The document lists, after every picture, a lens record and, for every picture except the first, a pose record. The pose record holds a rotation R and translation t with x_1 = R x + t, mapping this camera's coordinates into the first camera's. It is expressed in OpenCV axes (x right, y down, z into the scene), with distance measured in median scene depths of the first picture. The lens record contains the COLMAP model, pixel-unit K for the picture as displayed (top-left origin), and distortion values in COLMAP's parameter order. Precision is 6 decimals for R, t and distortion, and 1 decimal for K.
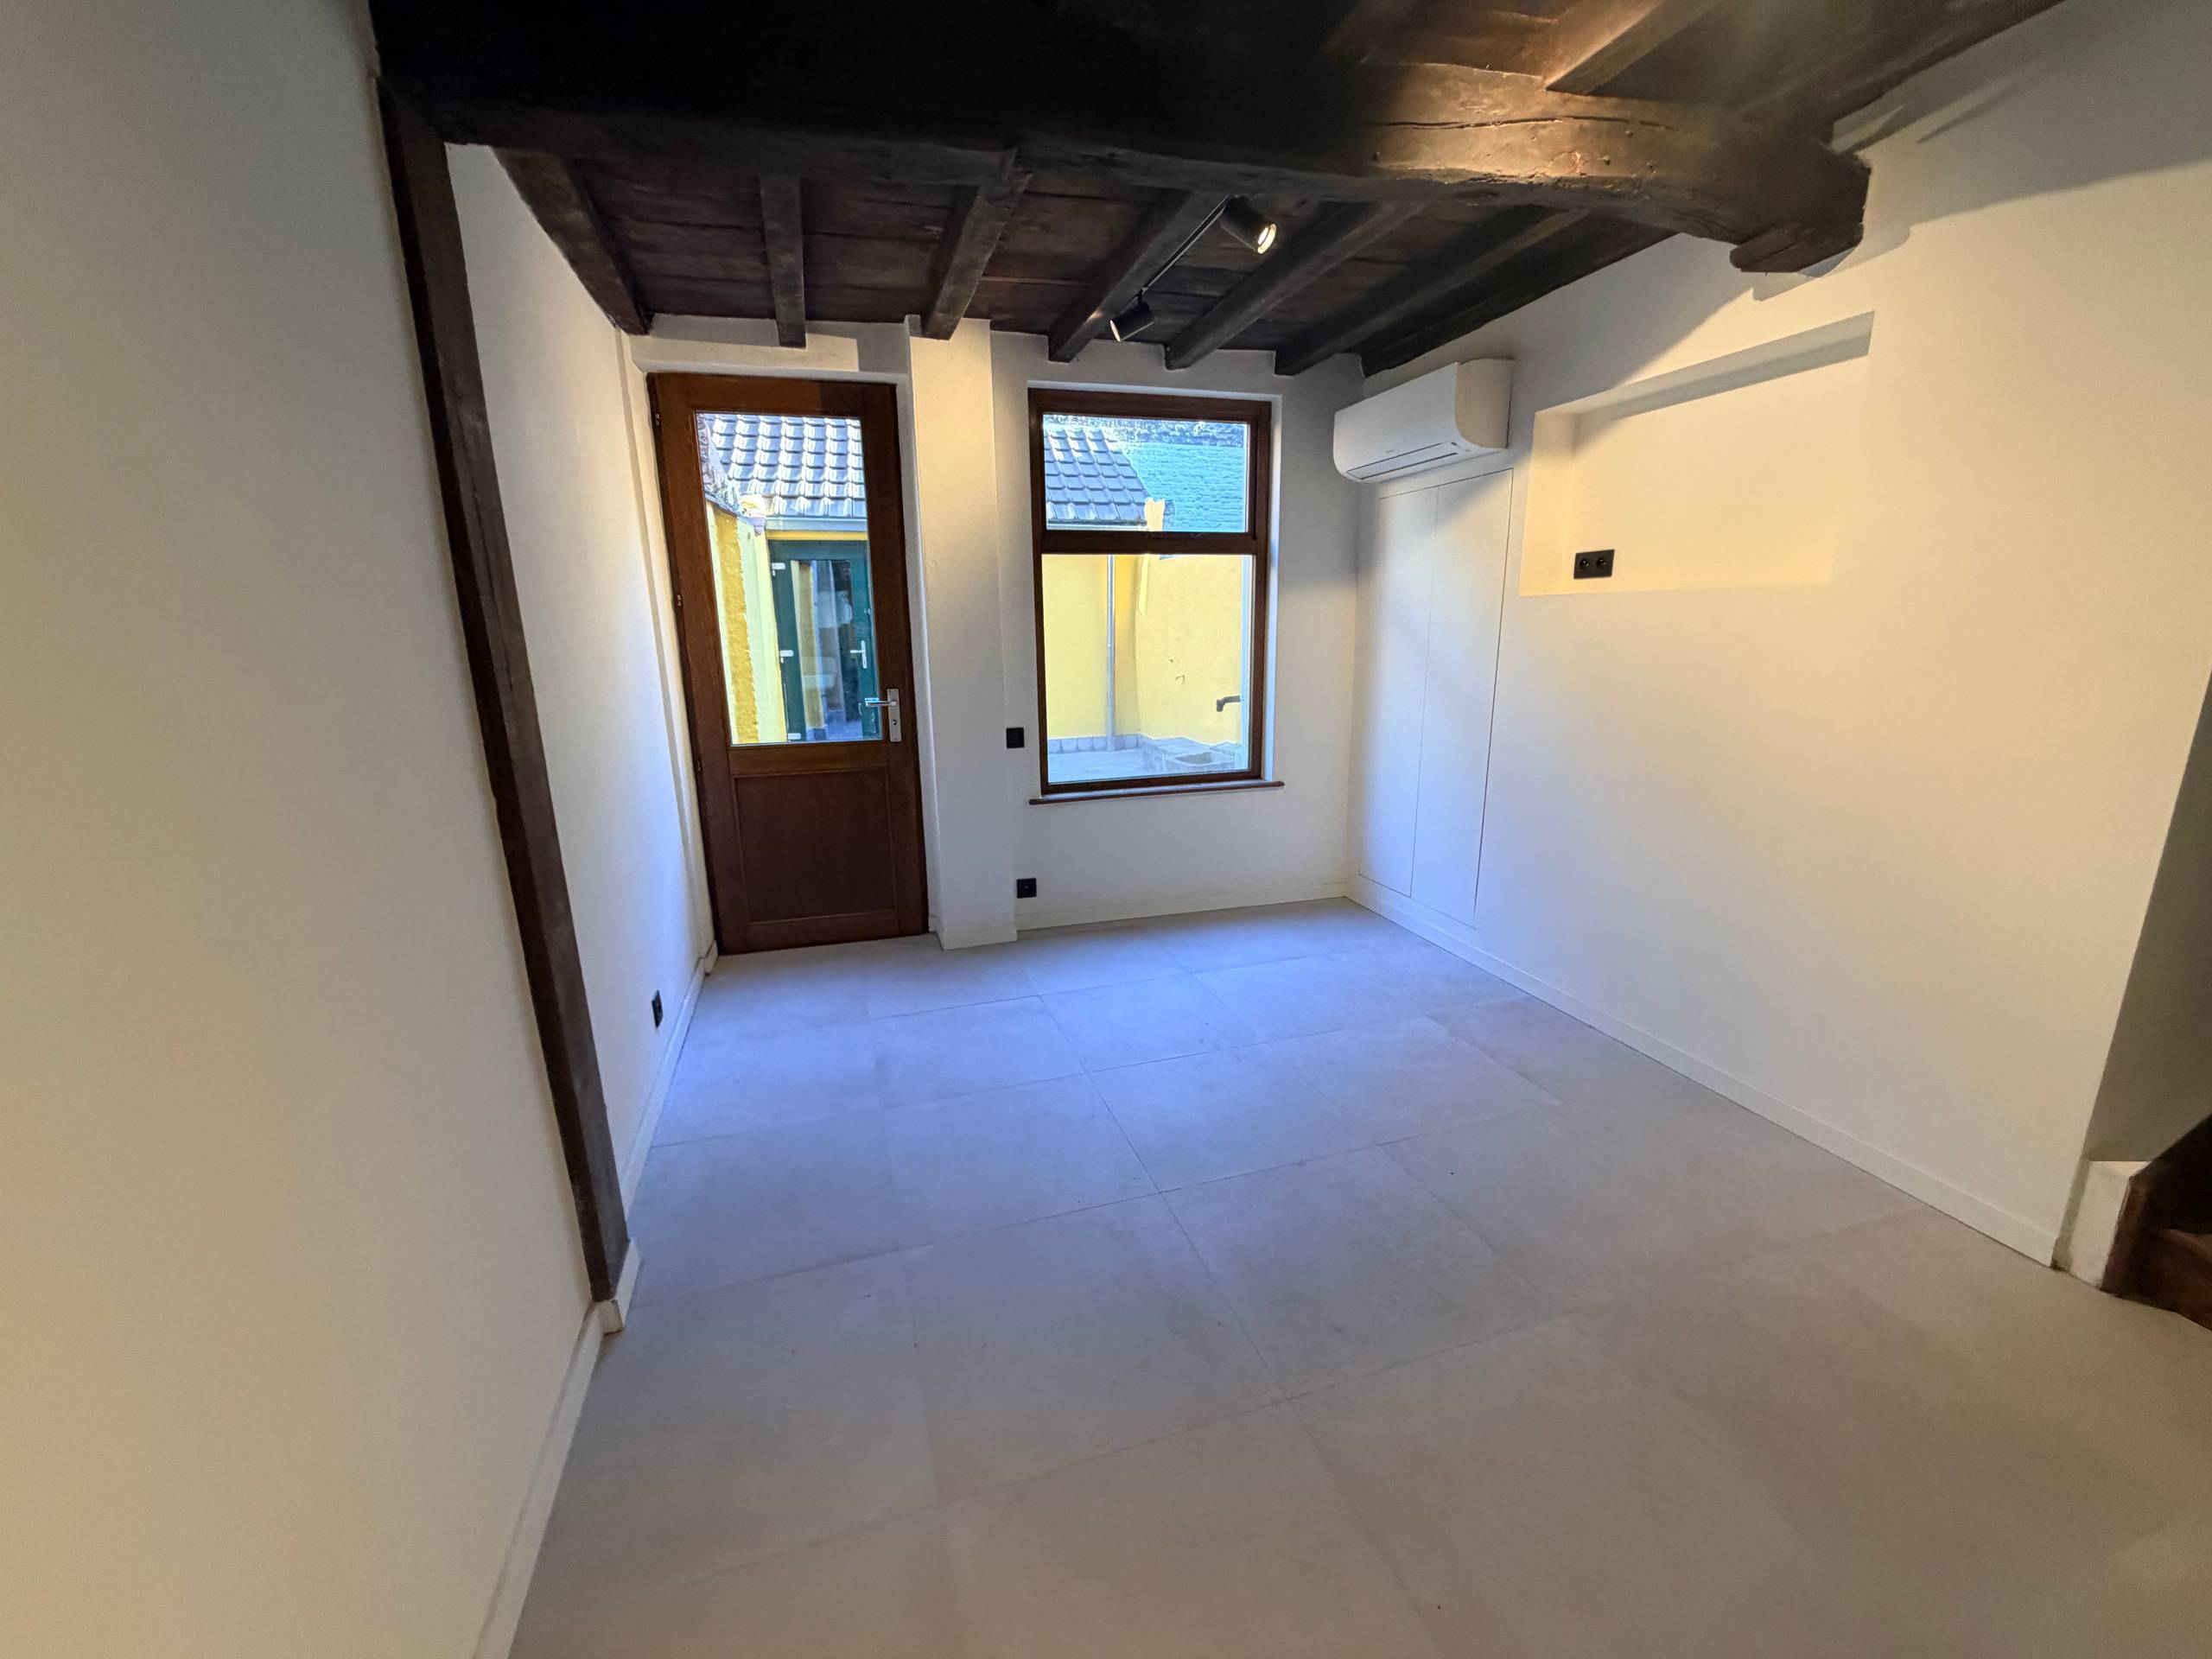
lens RADIAL K [[876.7, 0, 1103.2], [0, 876.7, 828.4], [0, 0, 1]] dist [0.001098, -0.000086]
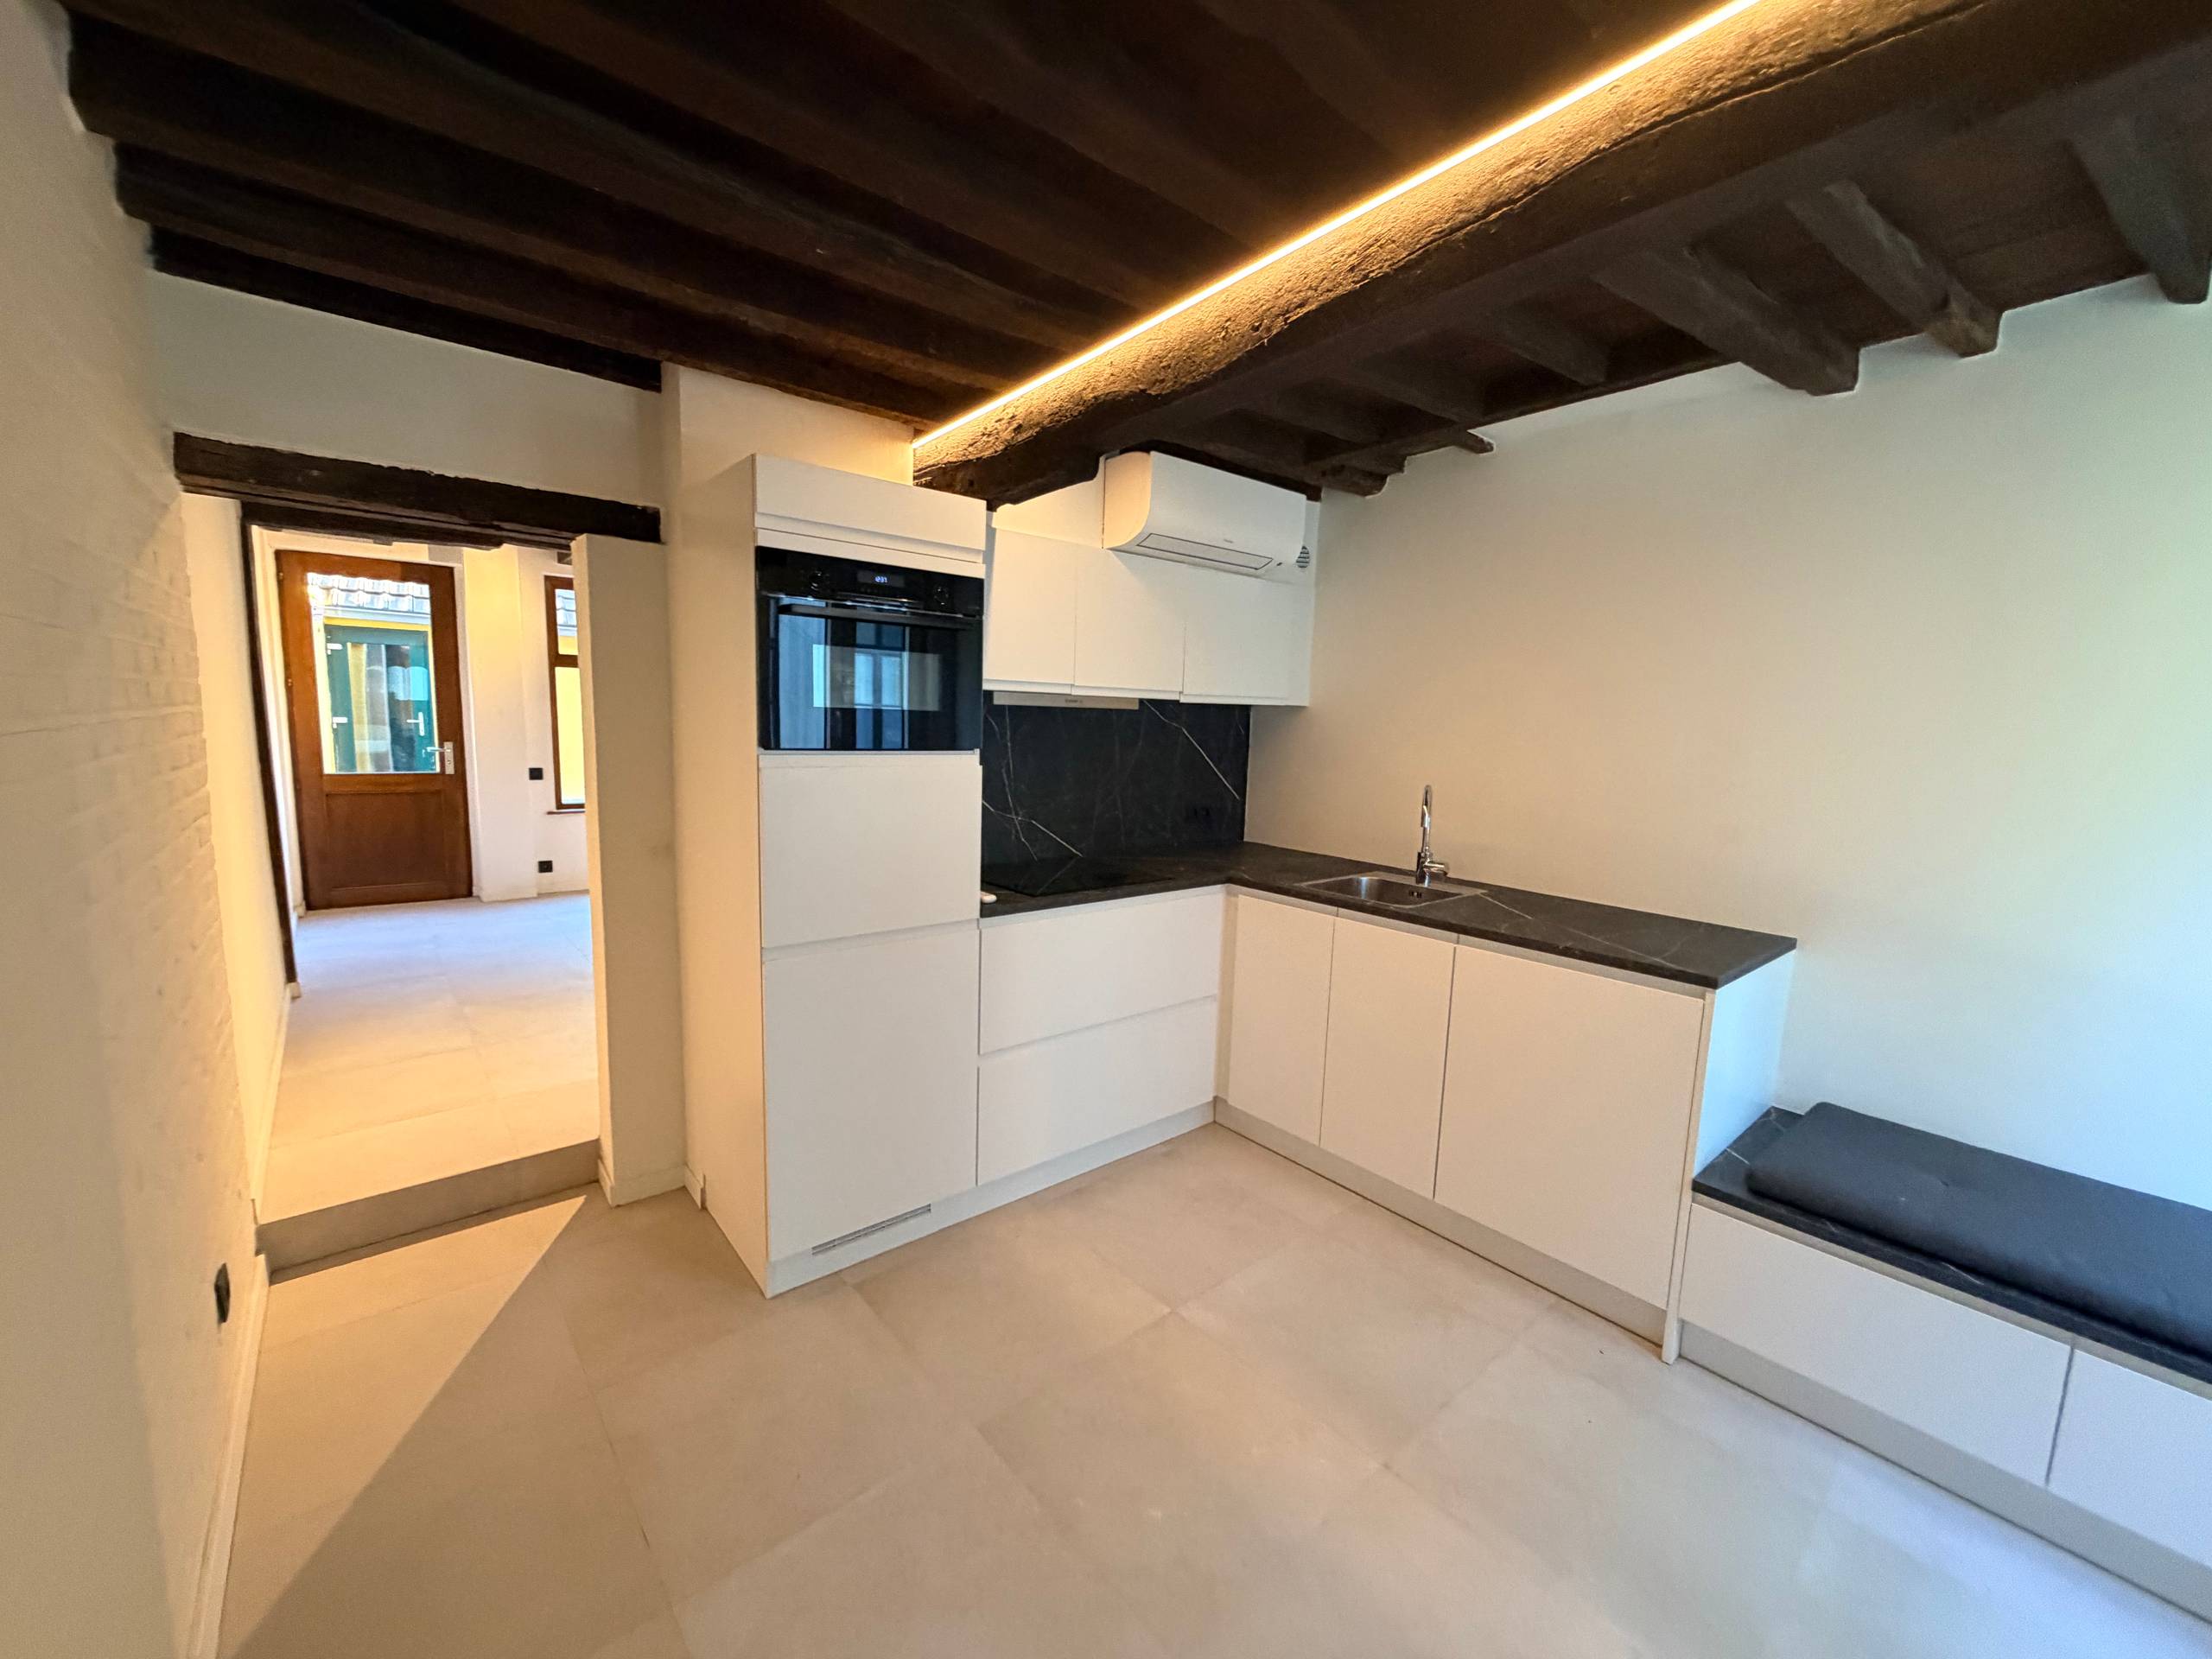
lens RADIAL K [[876.7, 0, 1096.0], [0, 876.7, 832.8], [0, 0, 1]] dist [0.001098, -0.000086]
pose [[0.921074, -0.004736, 0.389358, 0.223902], [0.042482, 0.995179, -0.088392, 0.195979], [-0.387062, 0.097956, 0.916836, -0.907647]]
